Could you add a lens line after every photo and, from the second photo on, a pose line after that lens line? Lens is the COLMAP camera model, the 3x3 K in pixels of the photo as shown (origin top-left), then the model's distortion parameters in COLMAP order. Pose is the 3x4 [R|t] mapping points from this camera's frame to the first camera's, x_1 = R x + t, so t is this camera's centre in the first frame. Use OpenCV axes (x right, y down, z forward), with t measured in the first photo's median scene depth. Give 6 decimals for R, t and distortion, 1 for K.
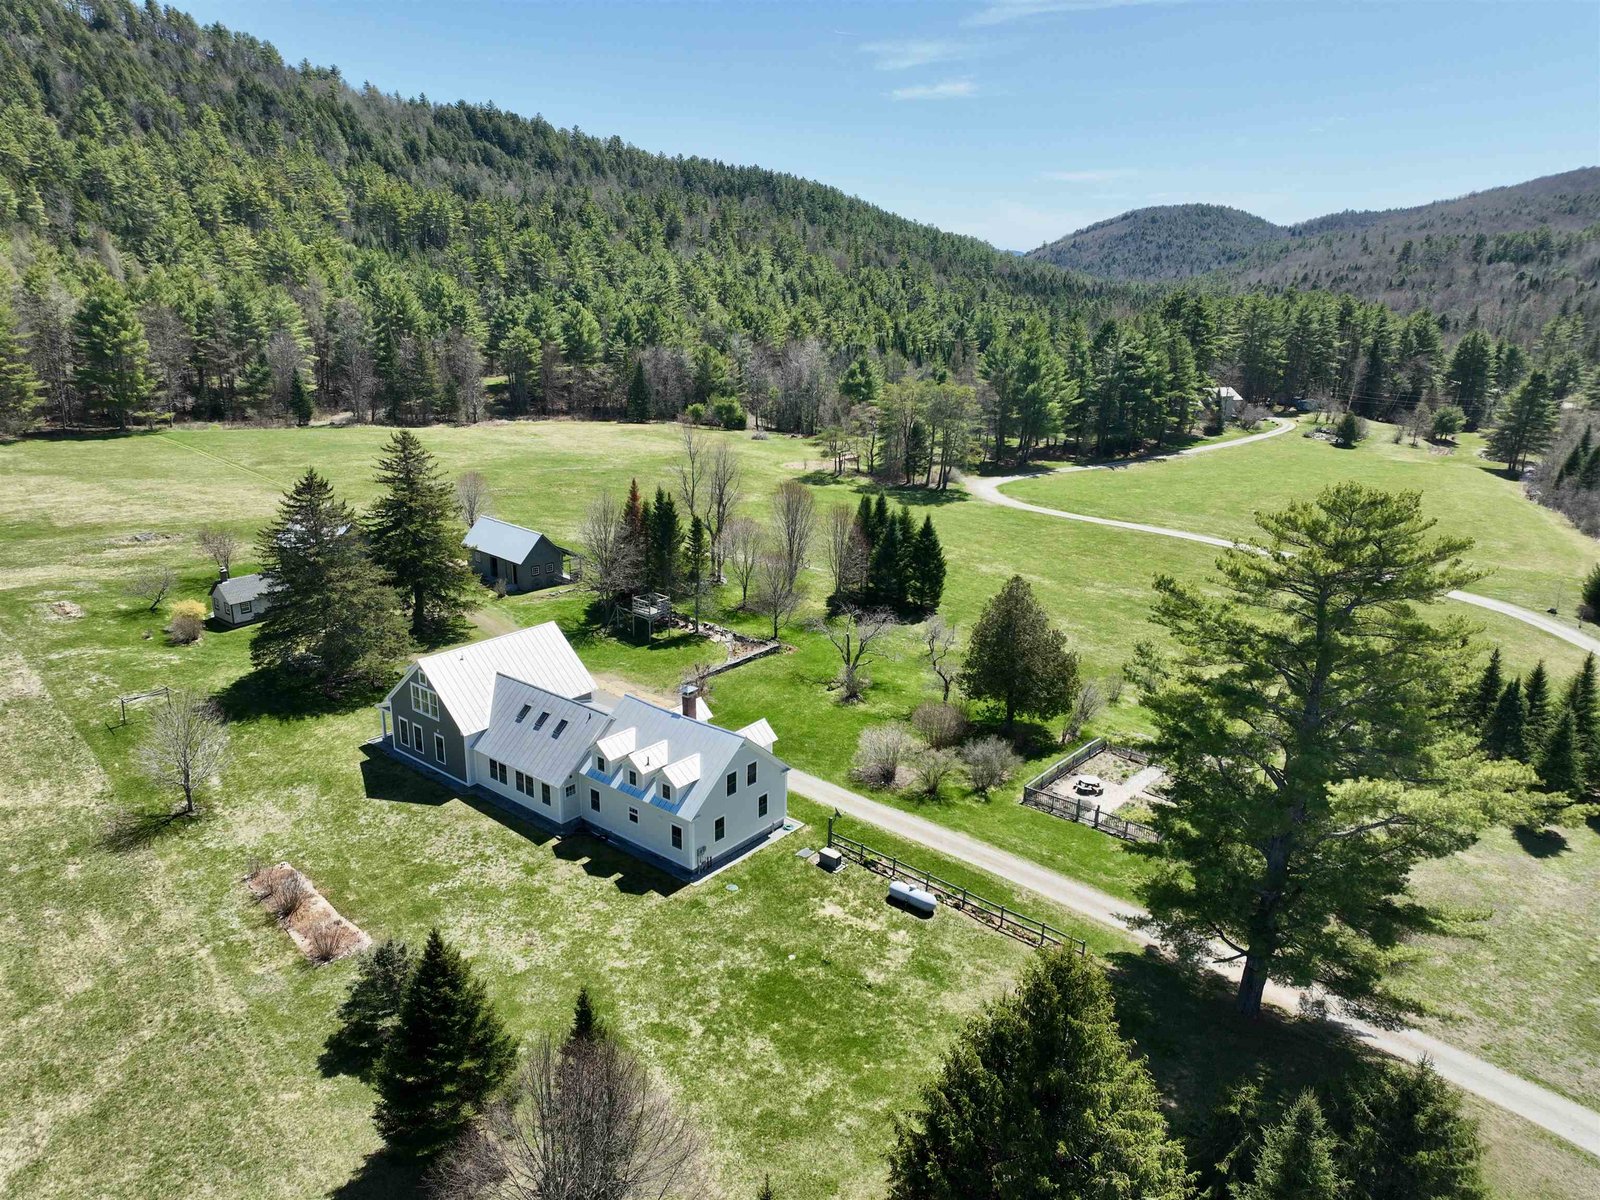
lens RADIAL K [[1106.2, 0, 800.0], [0, 1106.2, 600.0], [0, 0, 1]] dist [-0.008629, 0.022582]
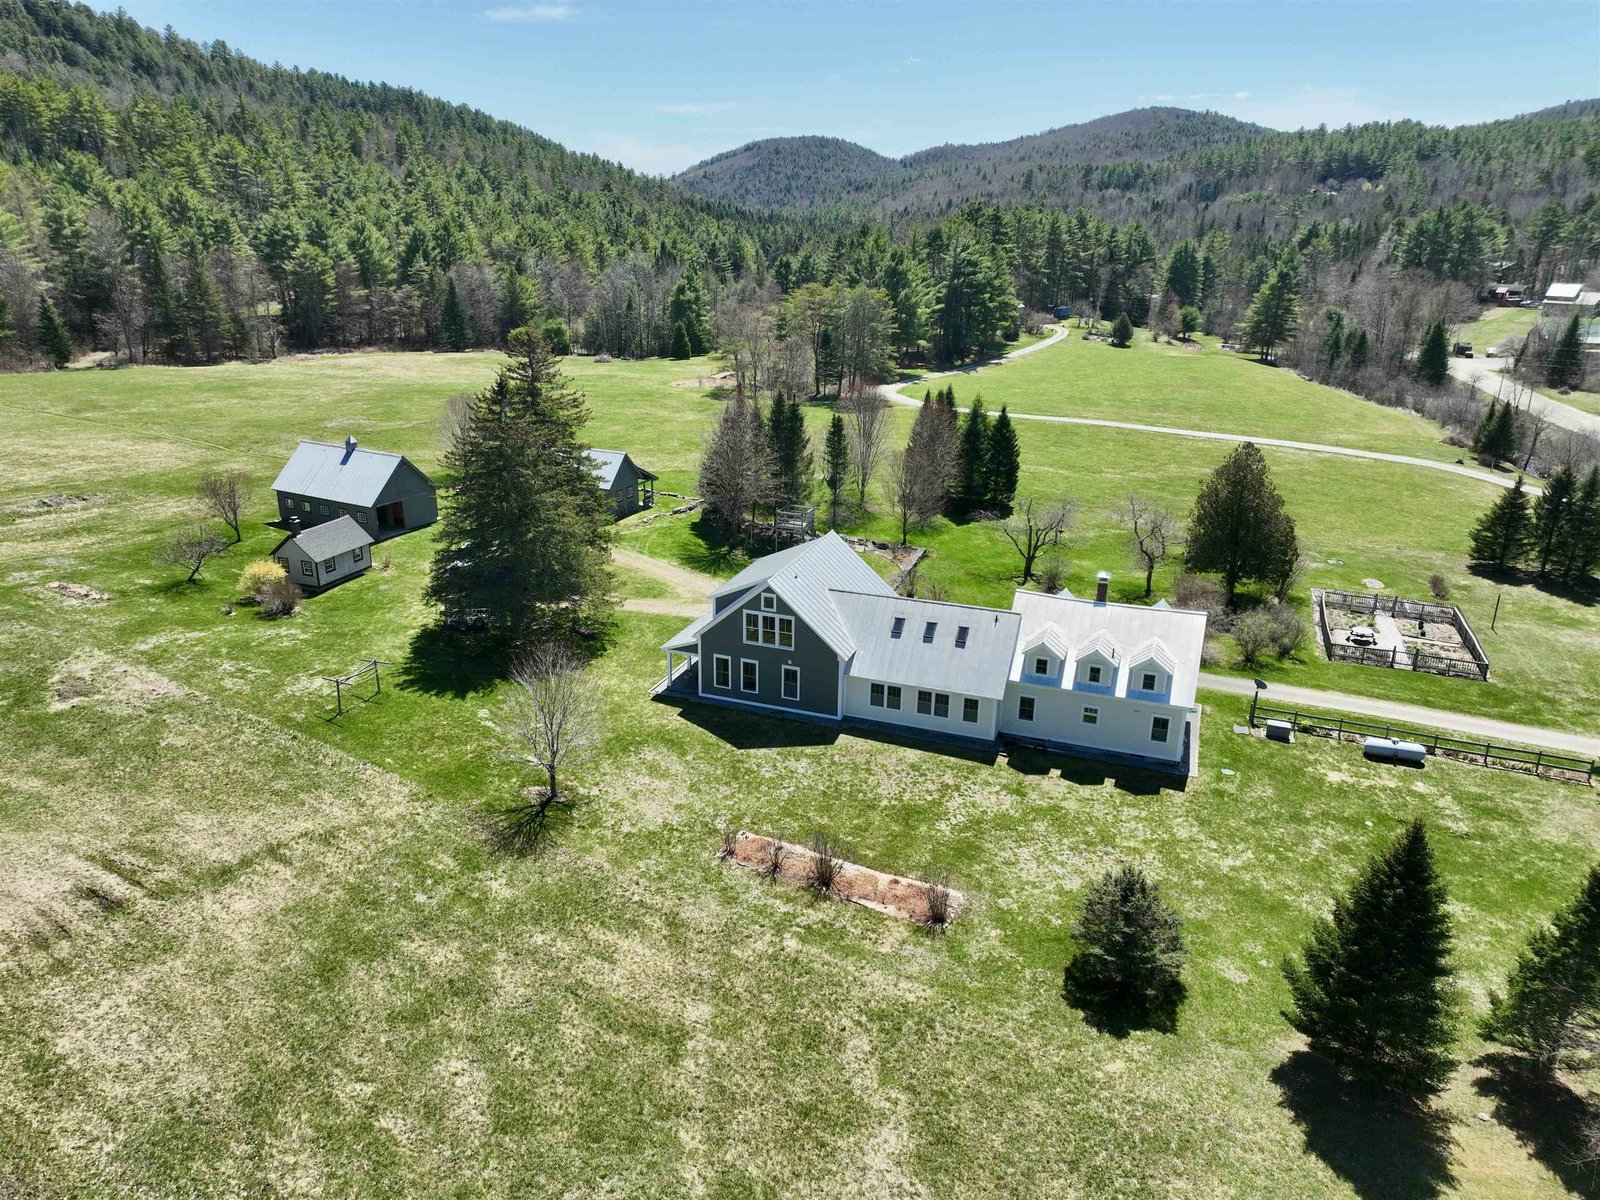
lens RADIAL K [[1106.2, 0, 800.0], [0, 1106.2, 600.0], [0, 0, 1]] dist [-0.008629, 0.022582]
pose [[0.947315, -0.112213, 0.300003, -0.171000], [0.095758, 0.993007, 0.069049, 0.003854], [-0.305653, -0.036683, 0.951436, 0.056333]]
